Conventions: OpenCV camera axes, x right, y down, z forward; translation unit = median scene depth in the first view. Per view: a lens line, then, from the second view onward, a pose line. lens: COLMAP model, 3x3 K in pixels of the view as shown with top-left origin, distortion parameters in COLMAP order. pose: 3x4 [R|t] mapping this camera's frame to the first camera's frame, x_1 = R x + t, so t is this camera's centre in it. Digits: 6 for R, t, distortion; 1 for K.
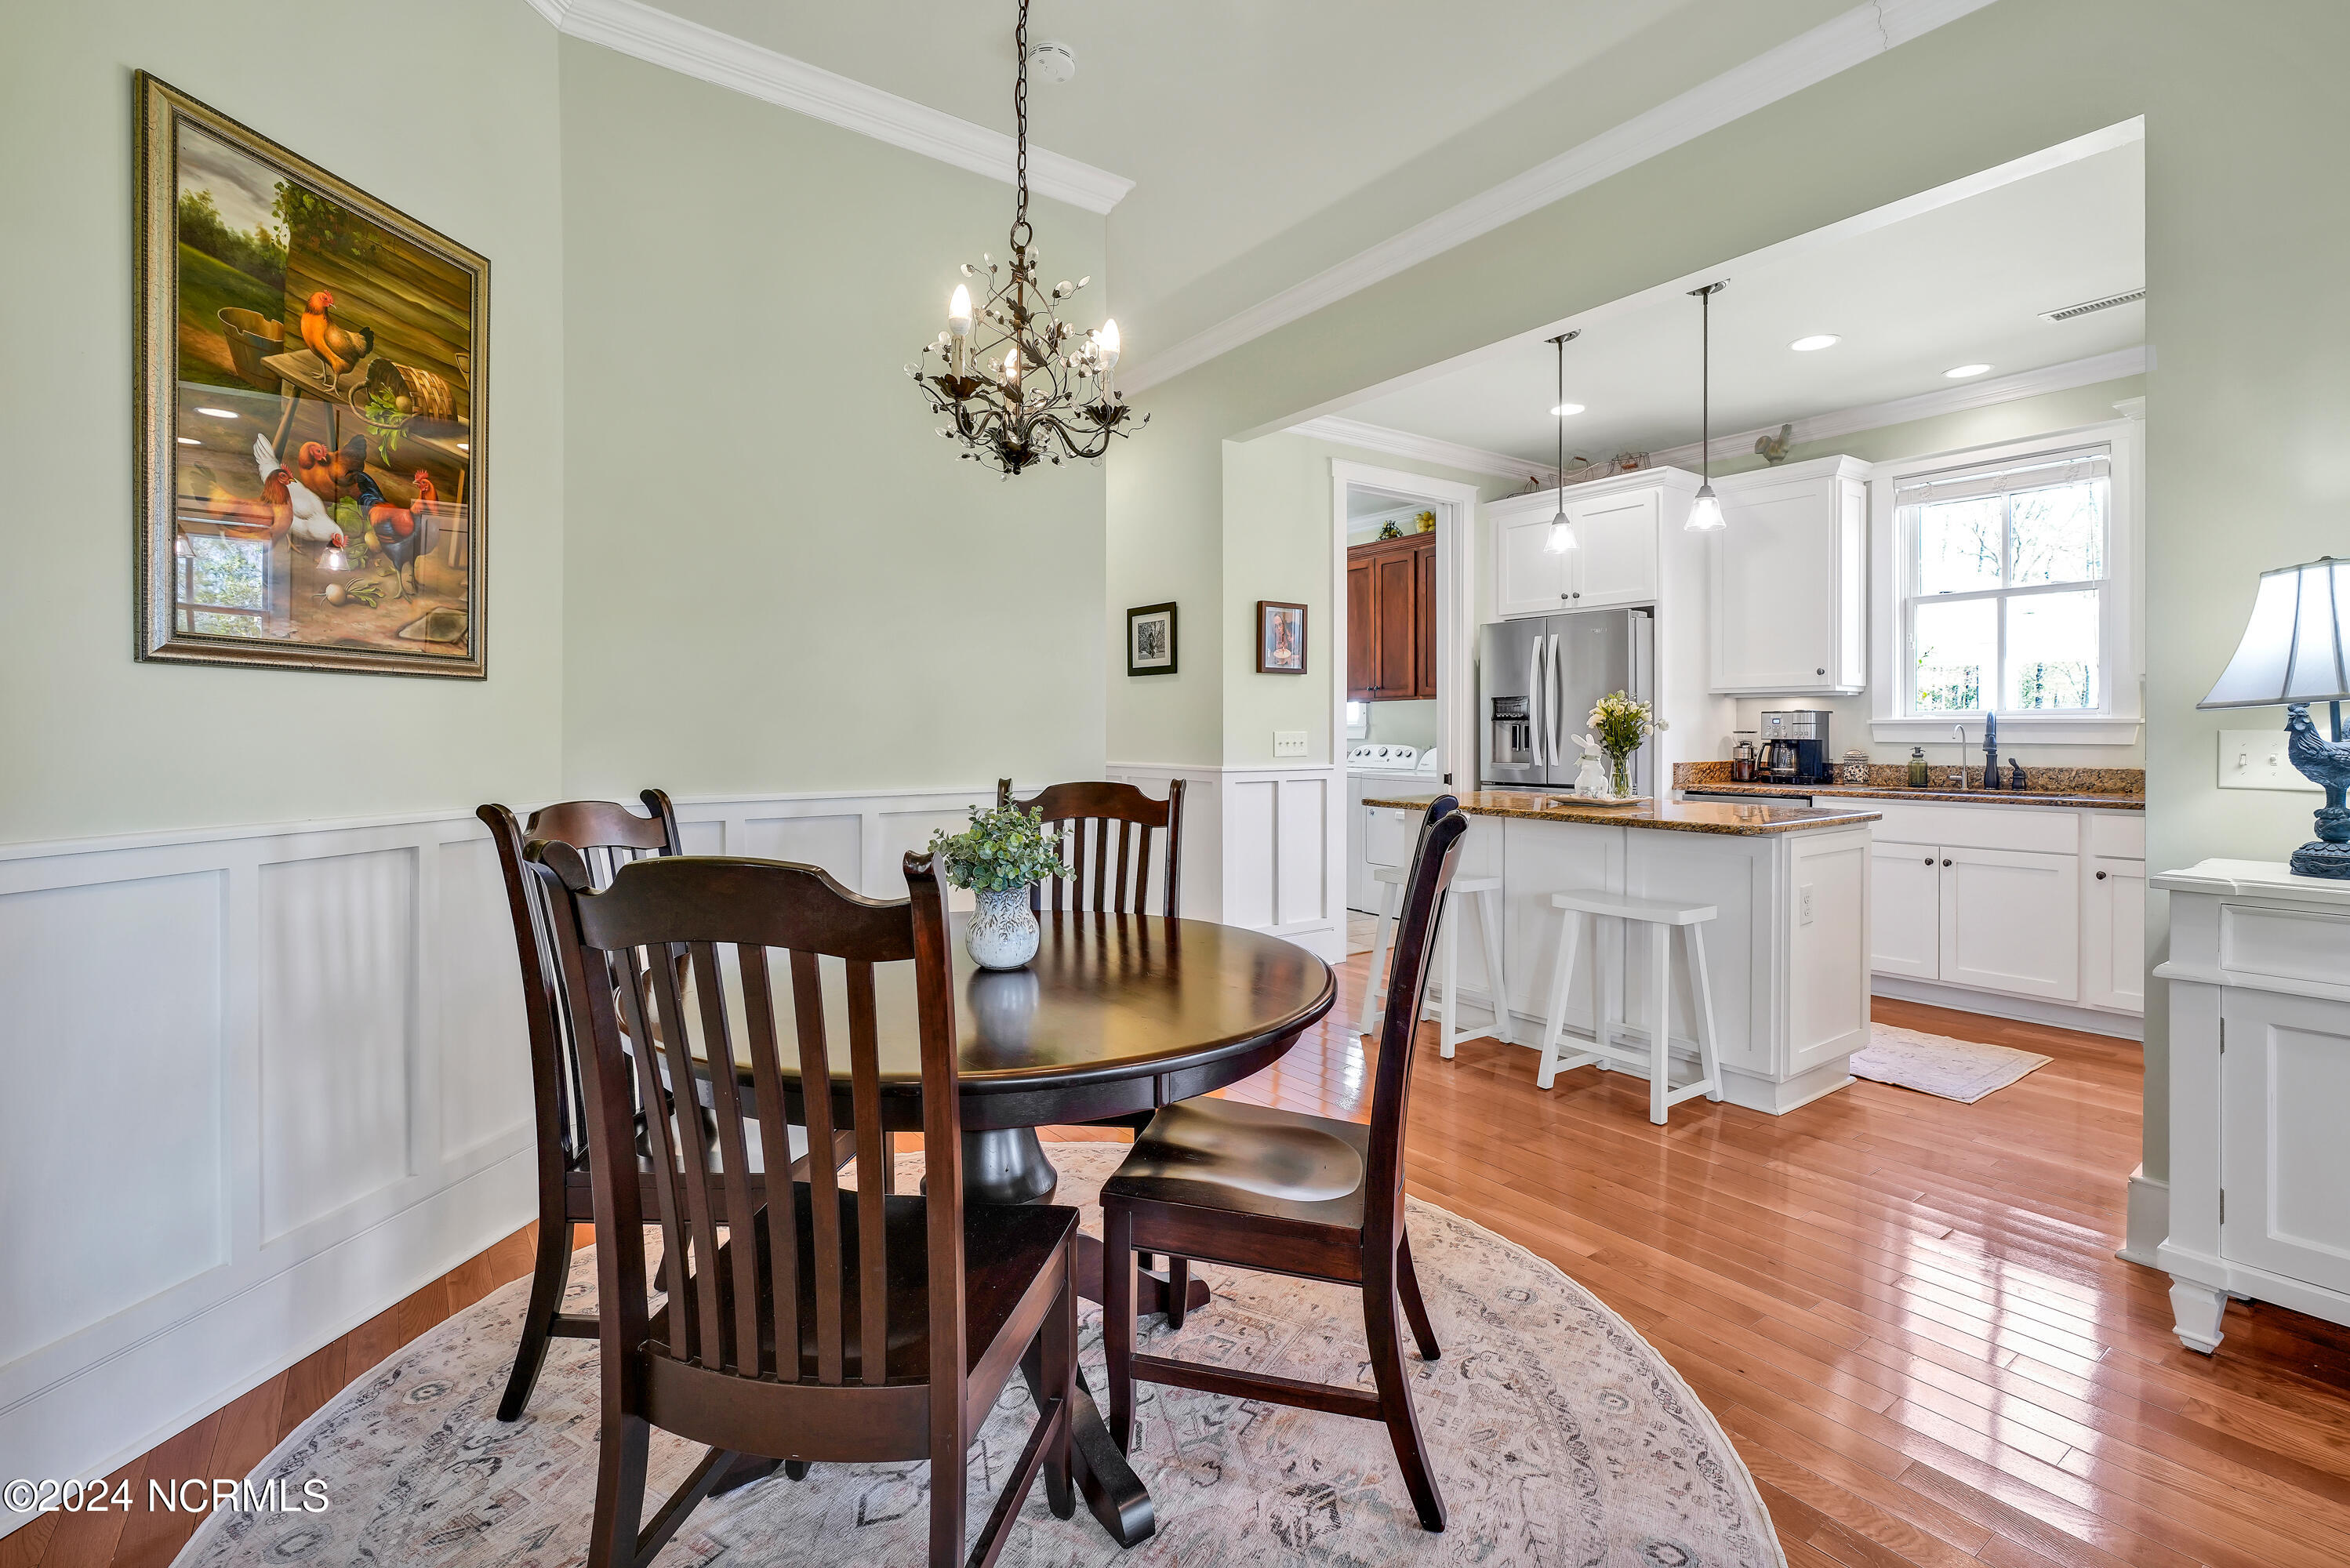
lens RADIAL K [[1071.3, 0, 1181.3], [0, 1071.3, 734.9], [0, 0, 1]] dist [-0.020180, 0.007855]
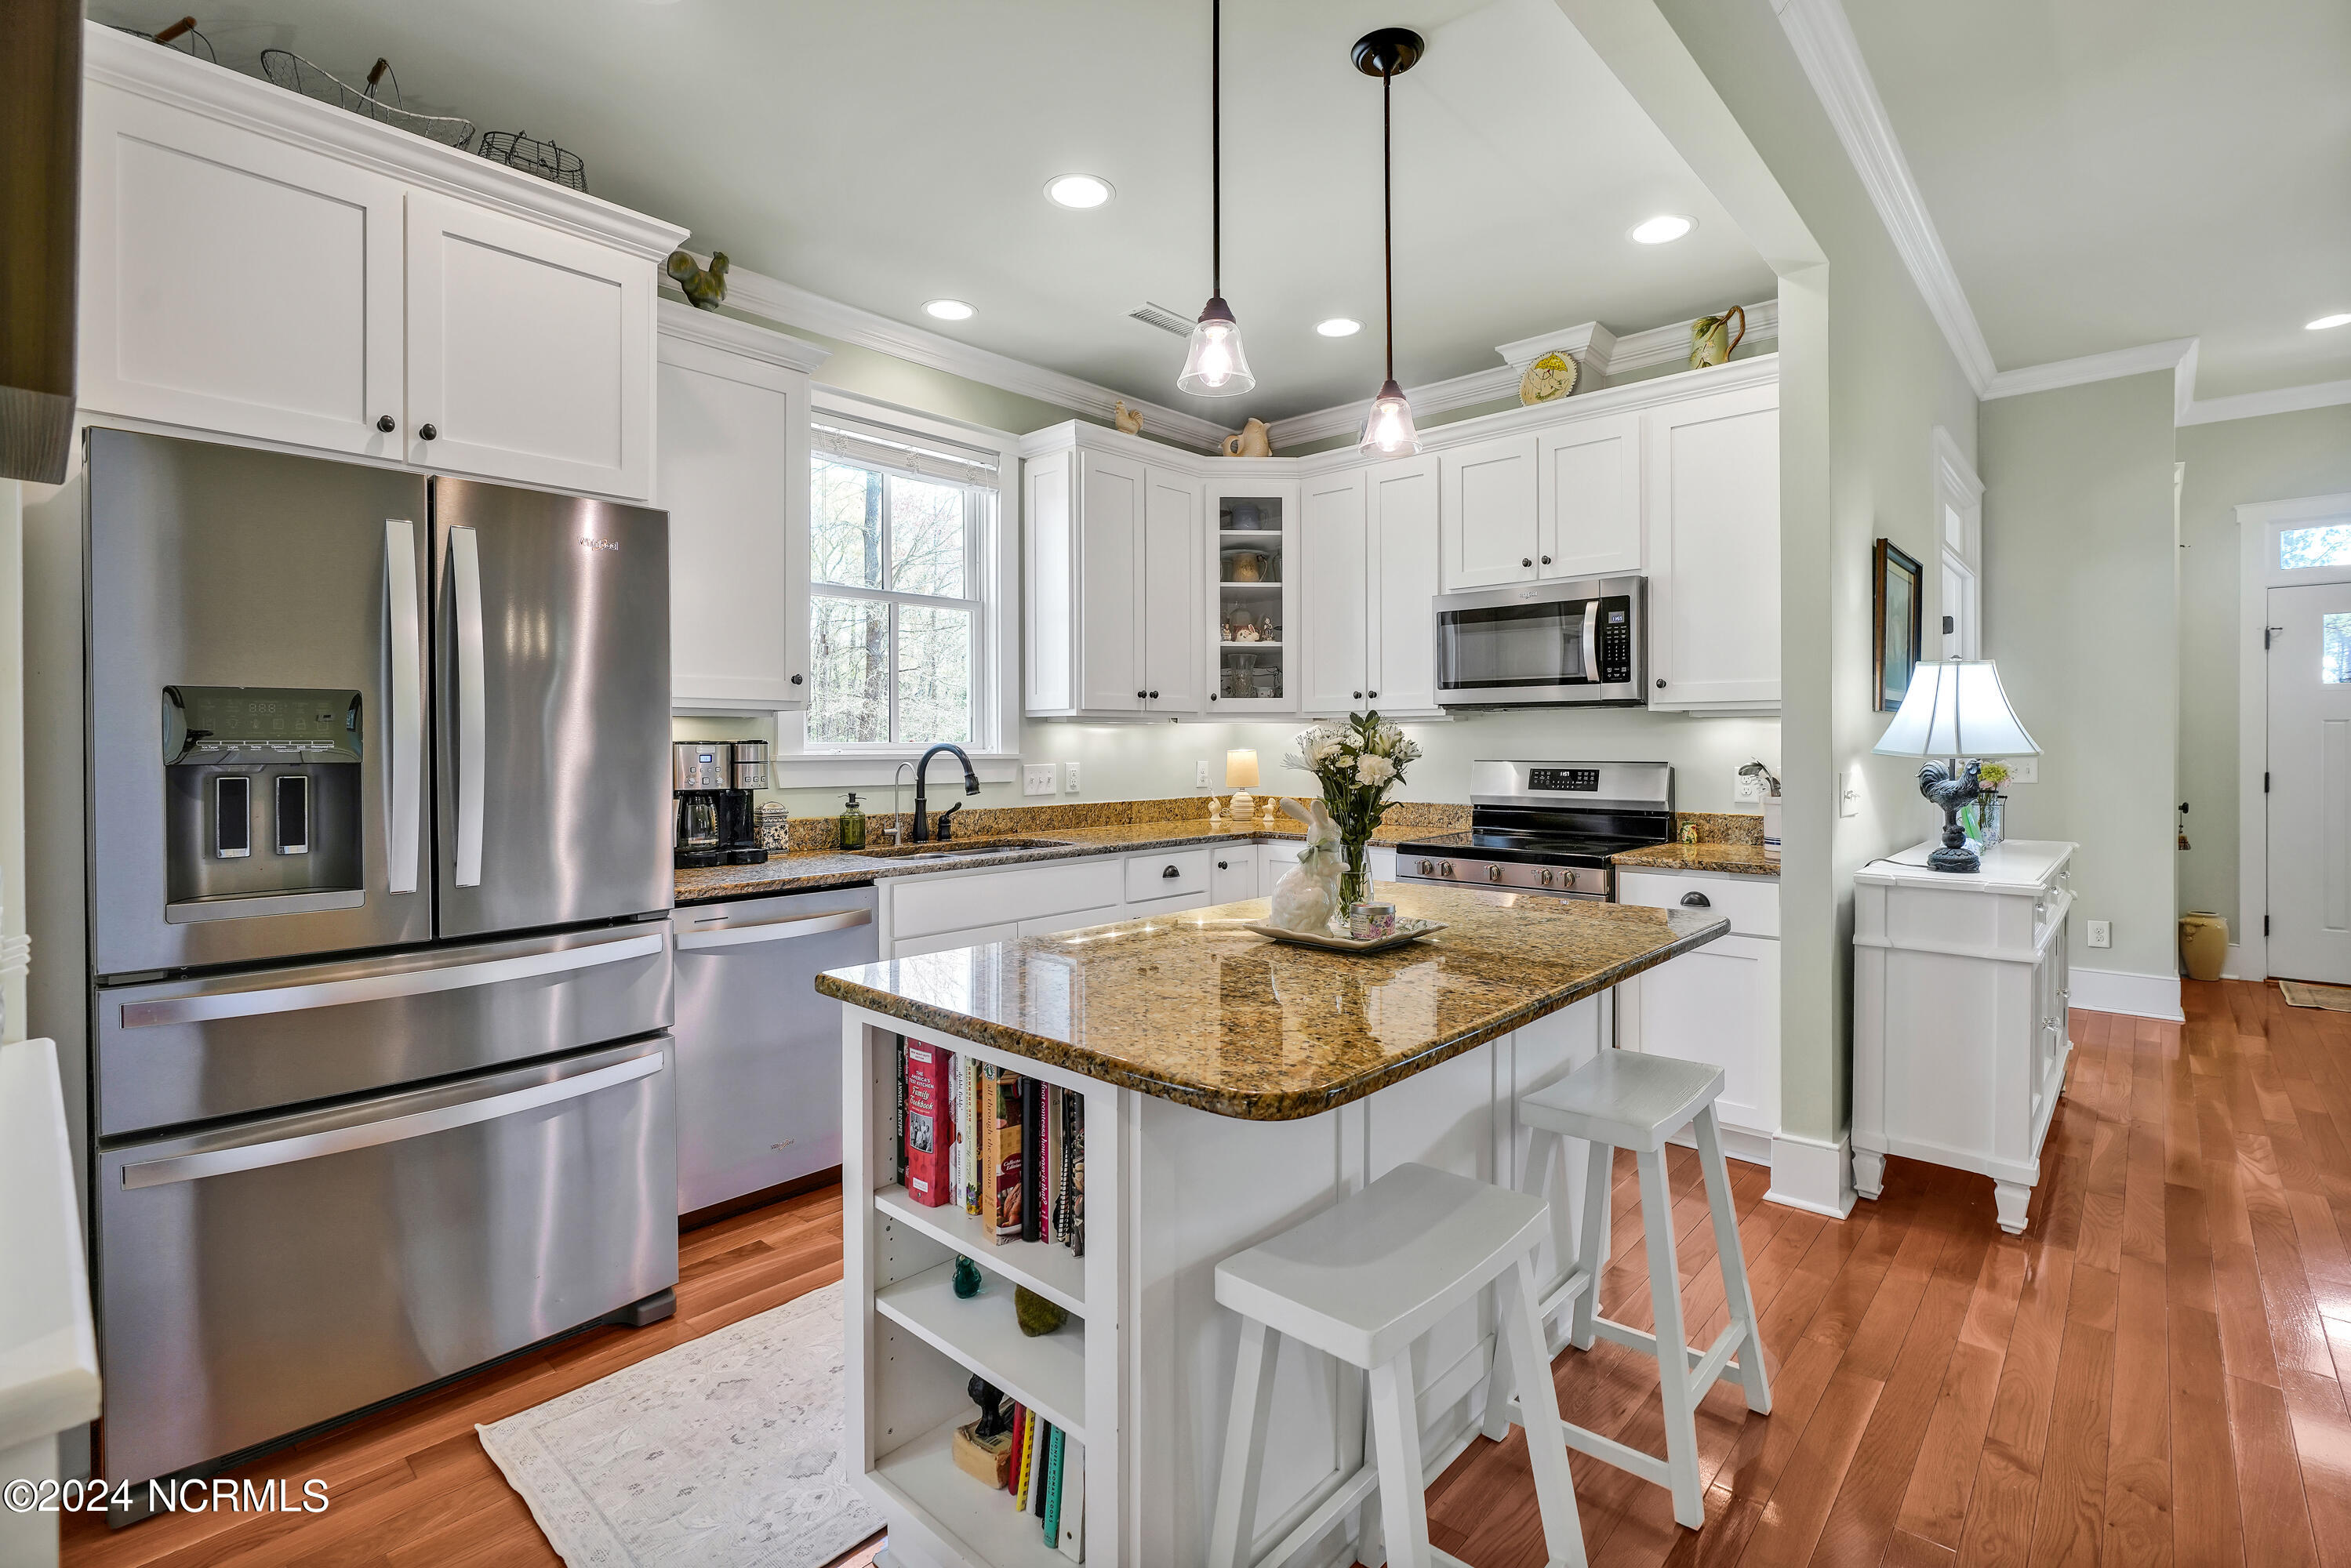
lens RADIAL K [[1071.7, 0, 1152.4], [0, 1071.7, 744.4], [0, 0, 1]] dist [-0.020180, 0.007855]
pose [[-0.190912, 0.001887, 0.981605, -0.059591], [0.006399, 0.999979, -0.000678, -0.020334], [-0.981586, 0.006152, -0.190920, 0.960983]]
